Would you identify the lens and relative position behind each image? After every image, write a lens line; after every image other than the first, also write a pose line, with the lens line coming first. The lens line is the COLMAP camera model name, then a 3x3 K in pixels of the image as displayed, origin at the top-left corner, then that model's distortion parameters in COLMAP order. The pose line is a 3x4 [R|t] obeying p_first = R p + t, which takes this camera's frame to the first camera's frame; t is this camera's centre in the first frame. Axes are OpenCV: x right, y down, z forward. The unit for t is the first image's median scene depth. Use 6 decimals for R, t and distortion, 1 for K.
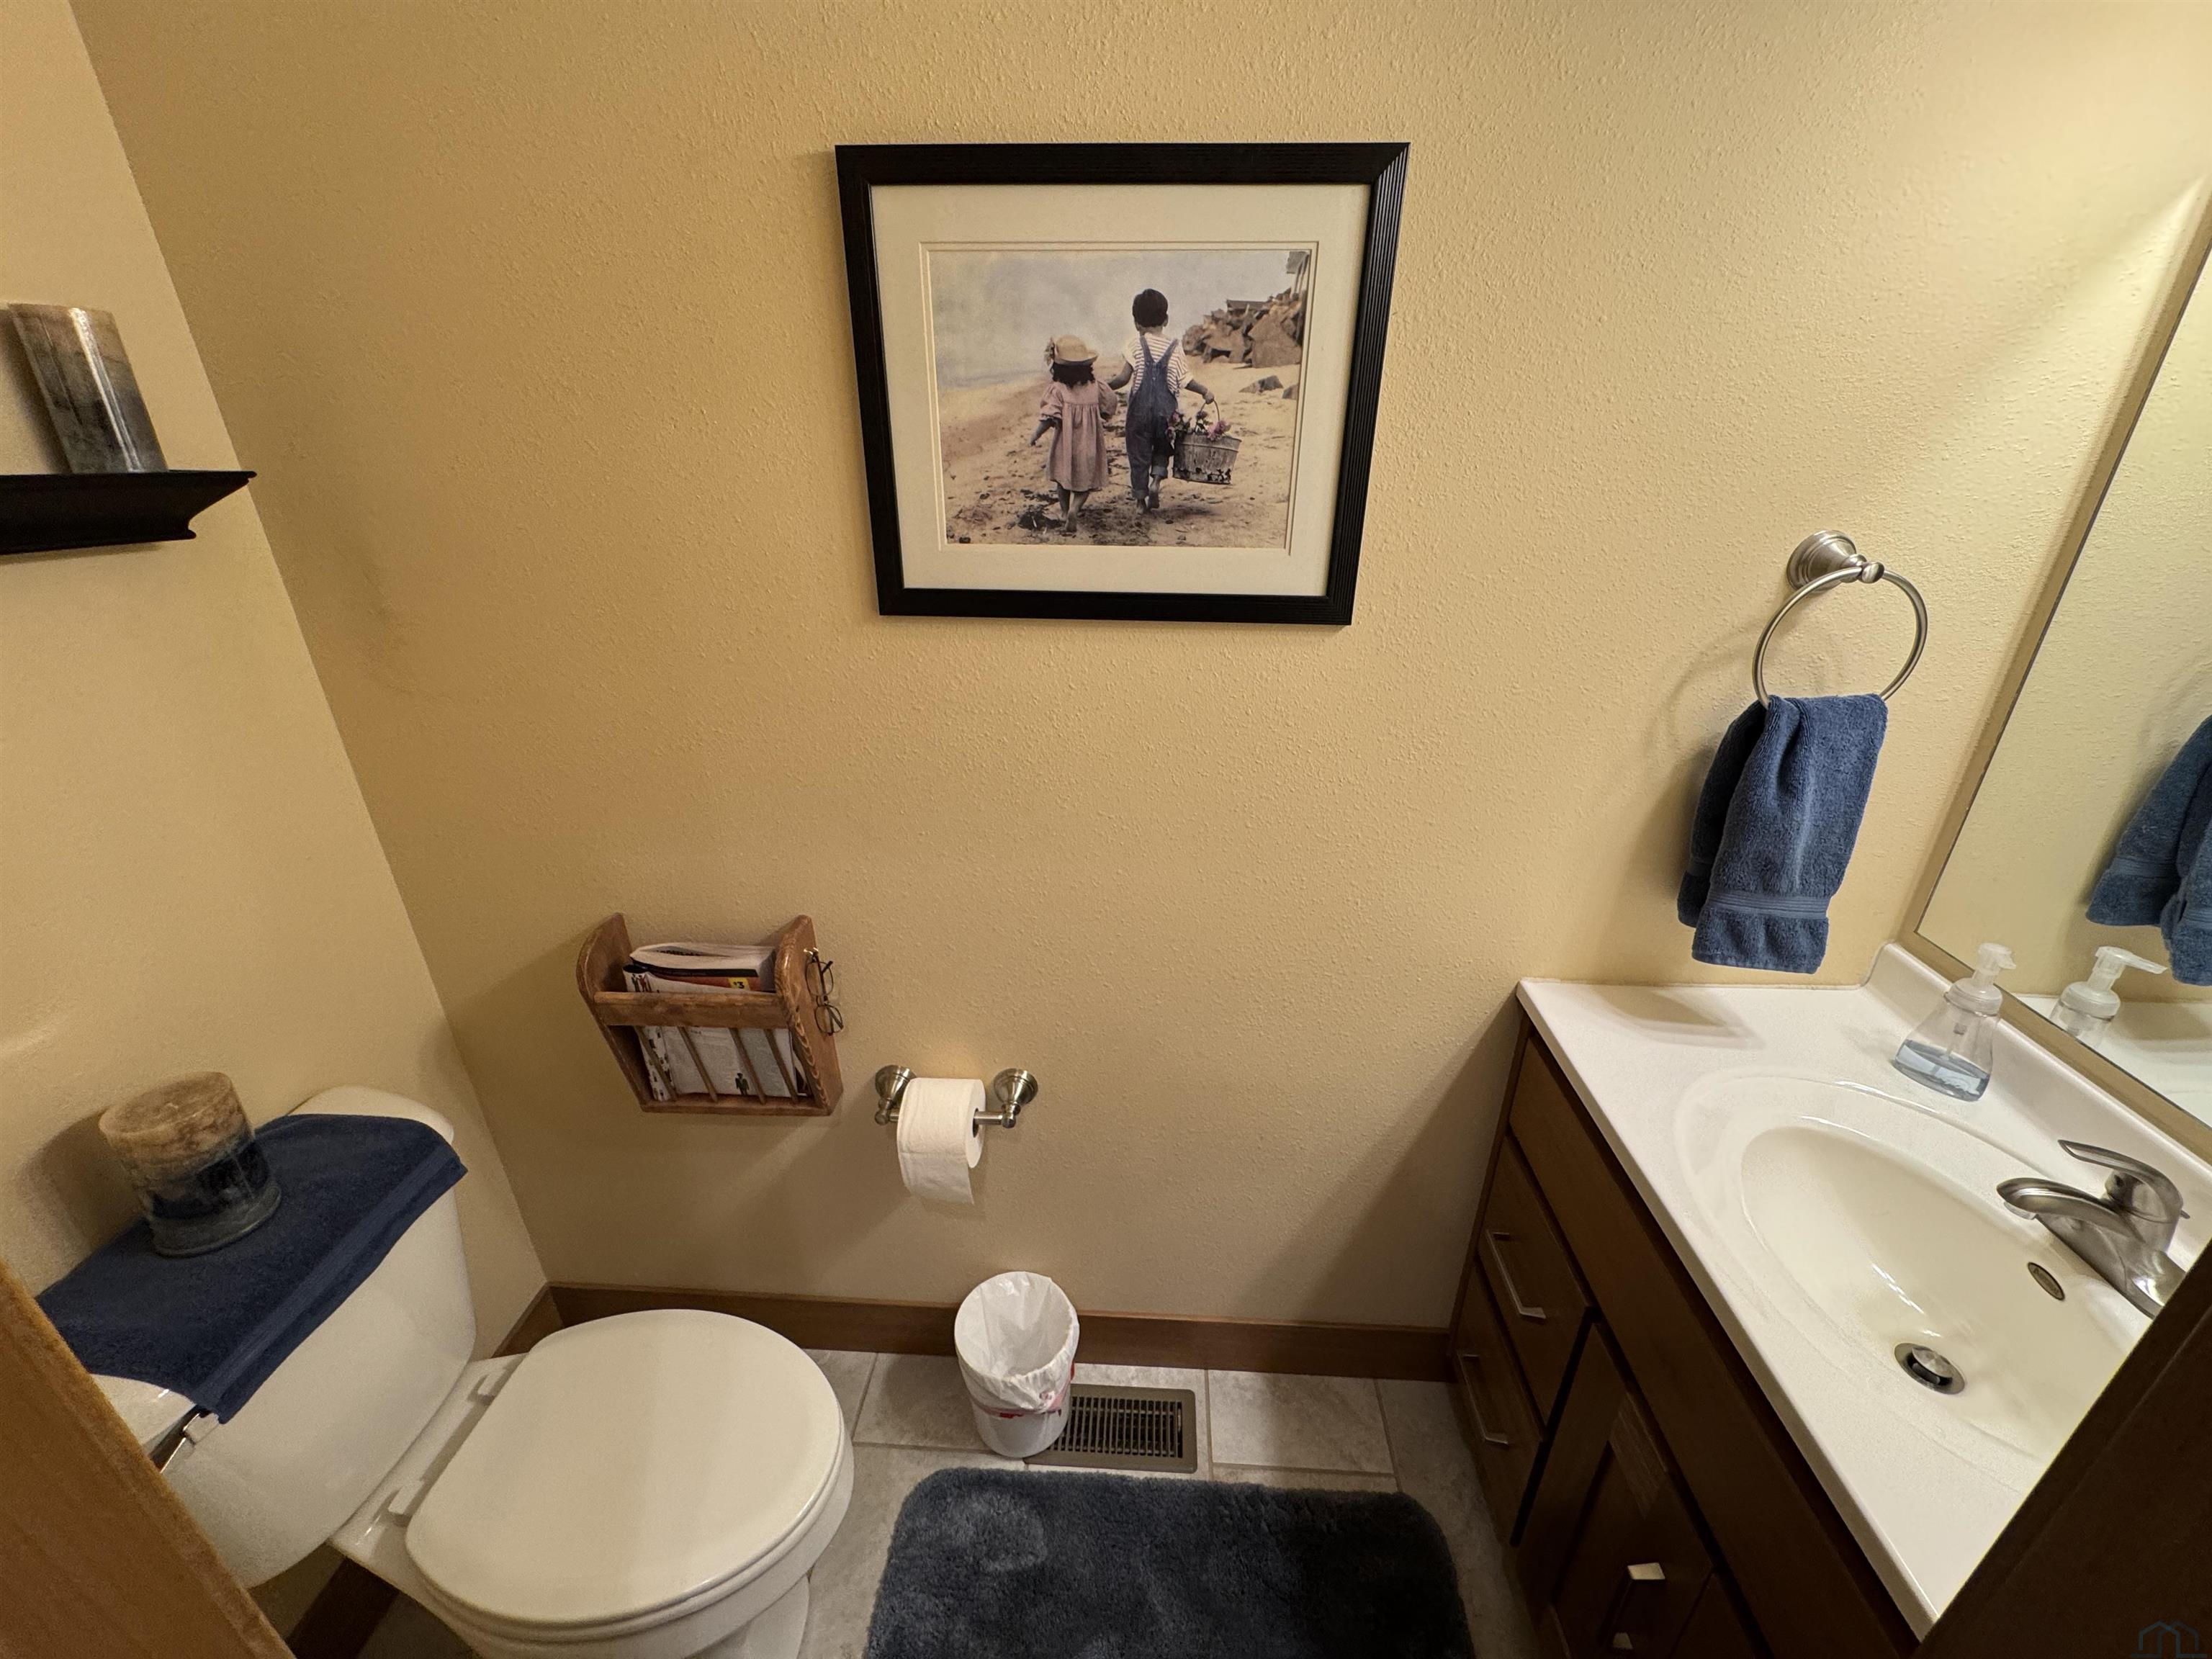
lens RADIAL K [[880.5, 0, 1108.4], [0, 880.5, 832.0], [0, 0, 1]] dist [-0.003159, -0.000086]
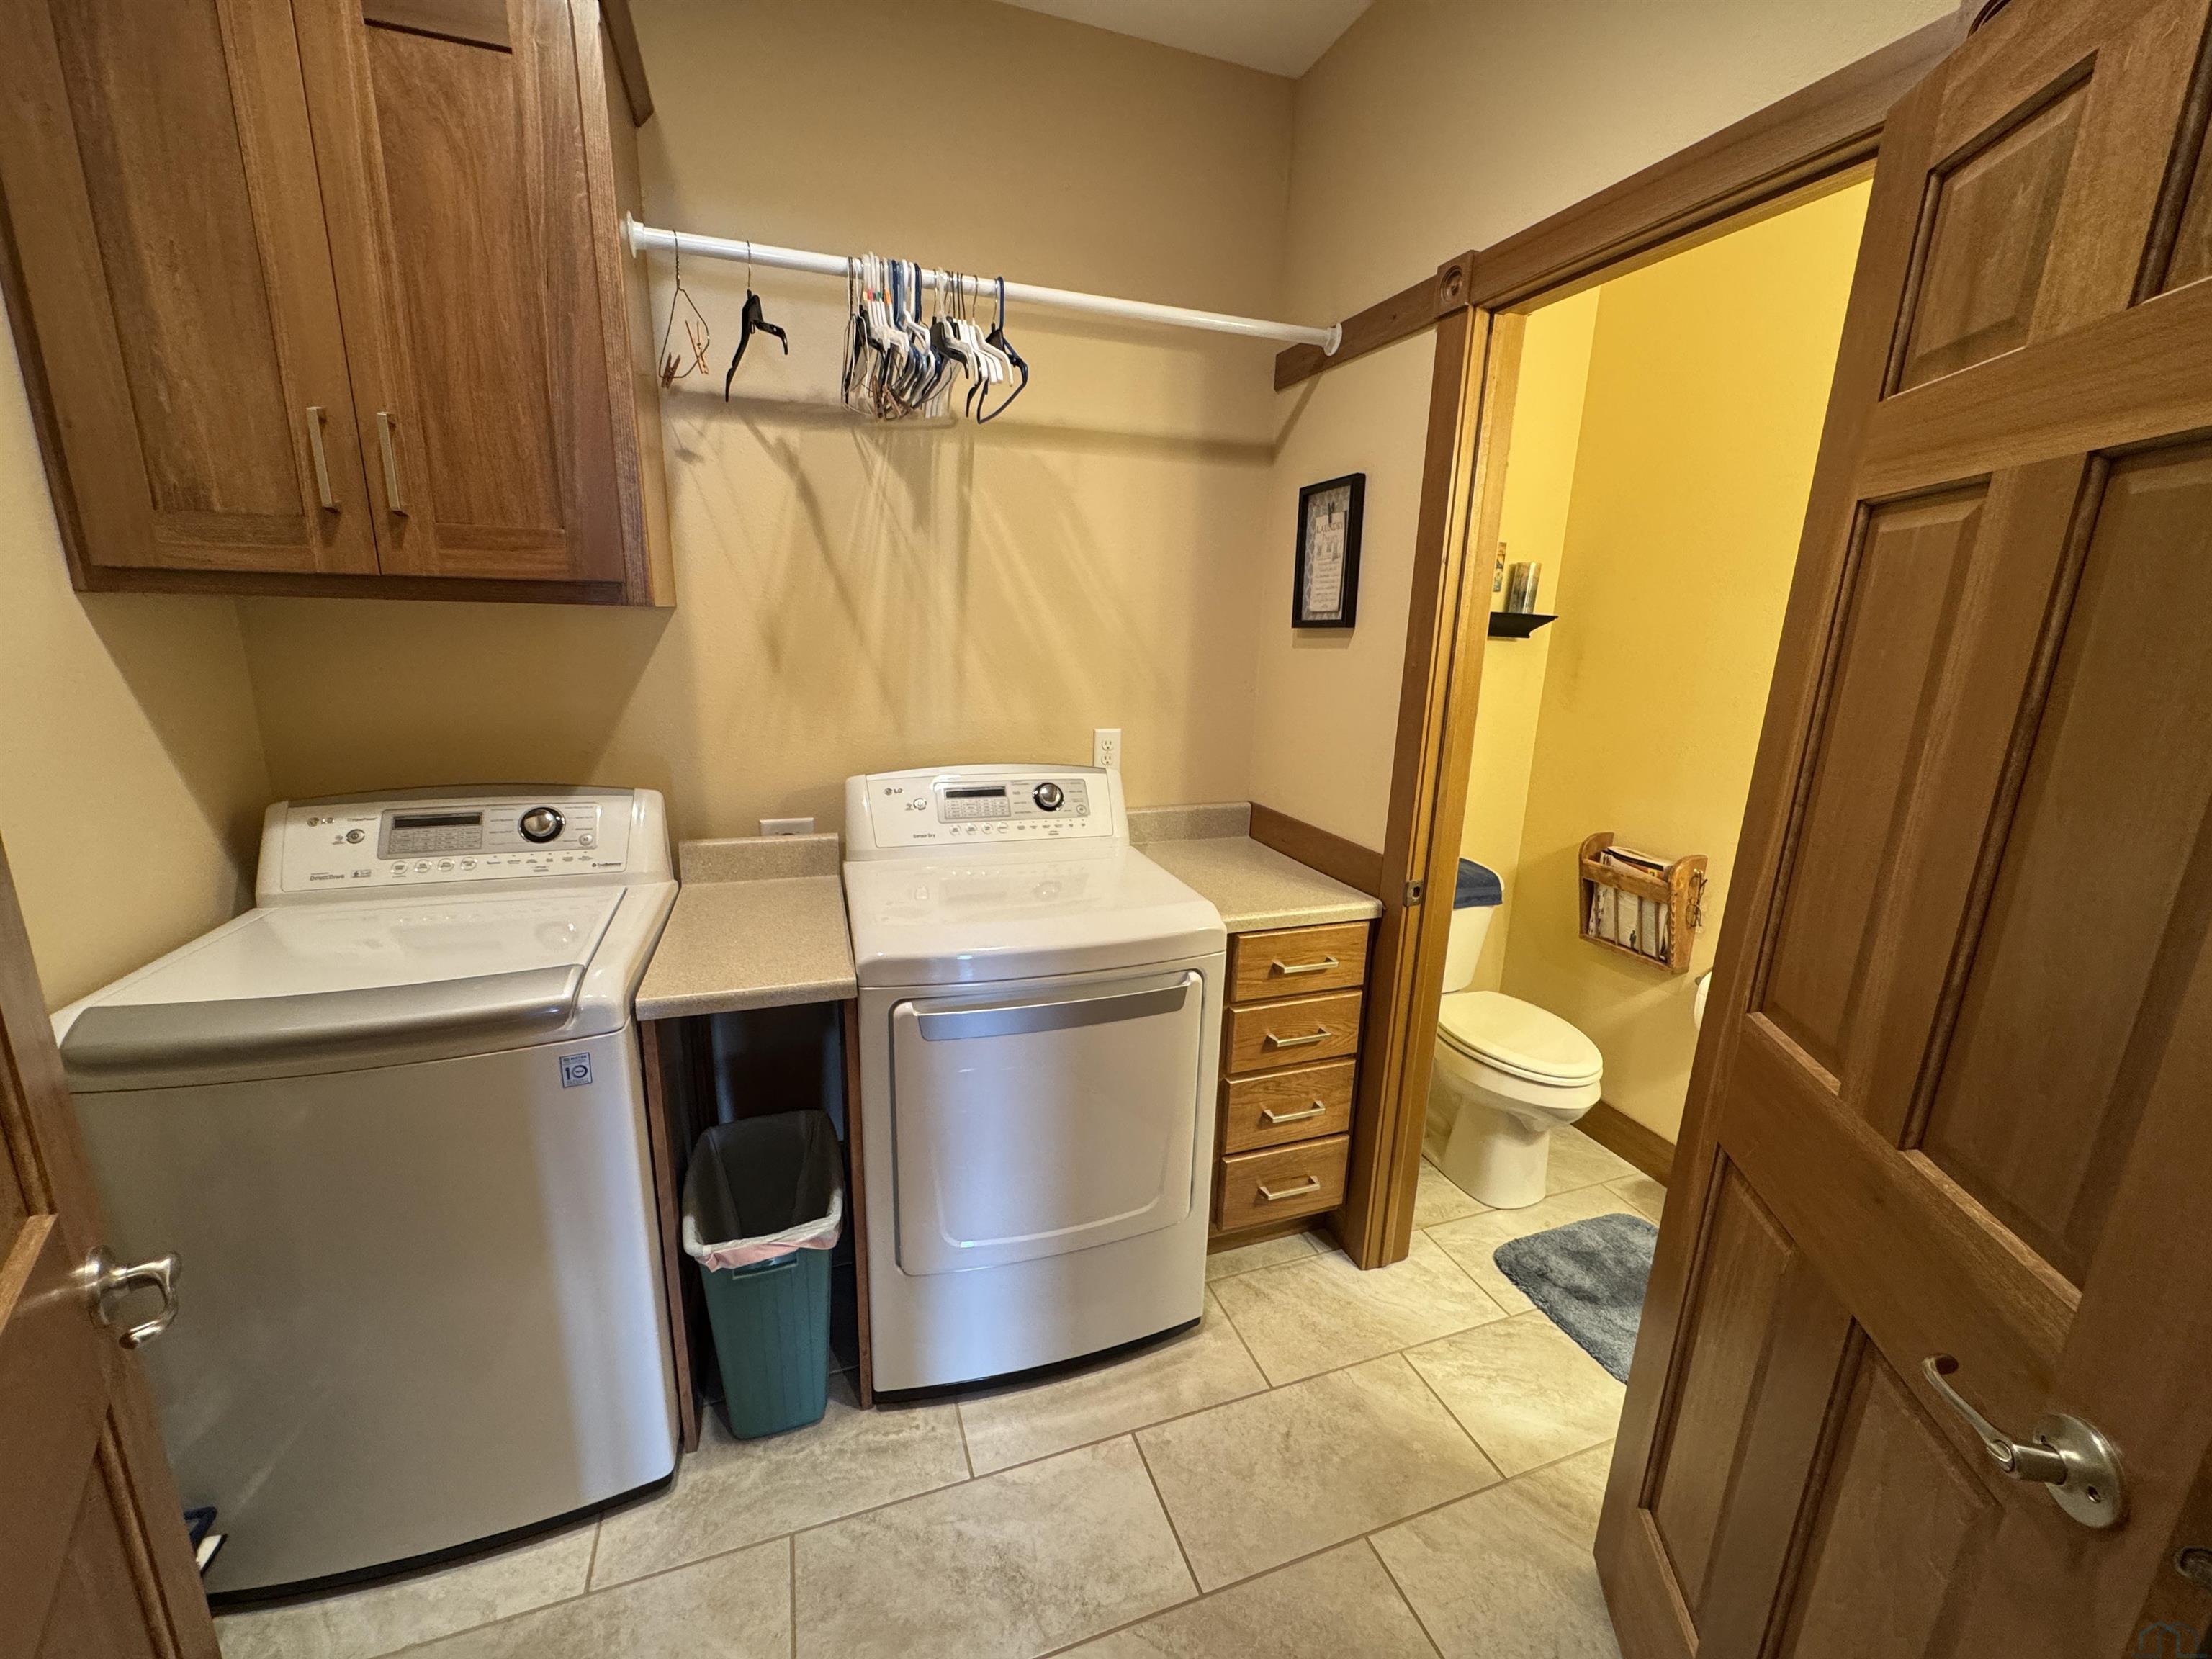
lens RADIAL K [[880.5, 0, 1104.0], [0, 880.5, 828.3], [0, 0, 1]] dist [-0.003159, -0.000086]
pose [[0.377854, 0.227546, -0.897468, 0.807970], [-0.405127, 0.912241, 0.060724, 0.443030], [0.832525, 0.340644, 0.436879, -0.843750]]
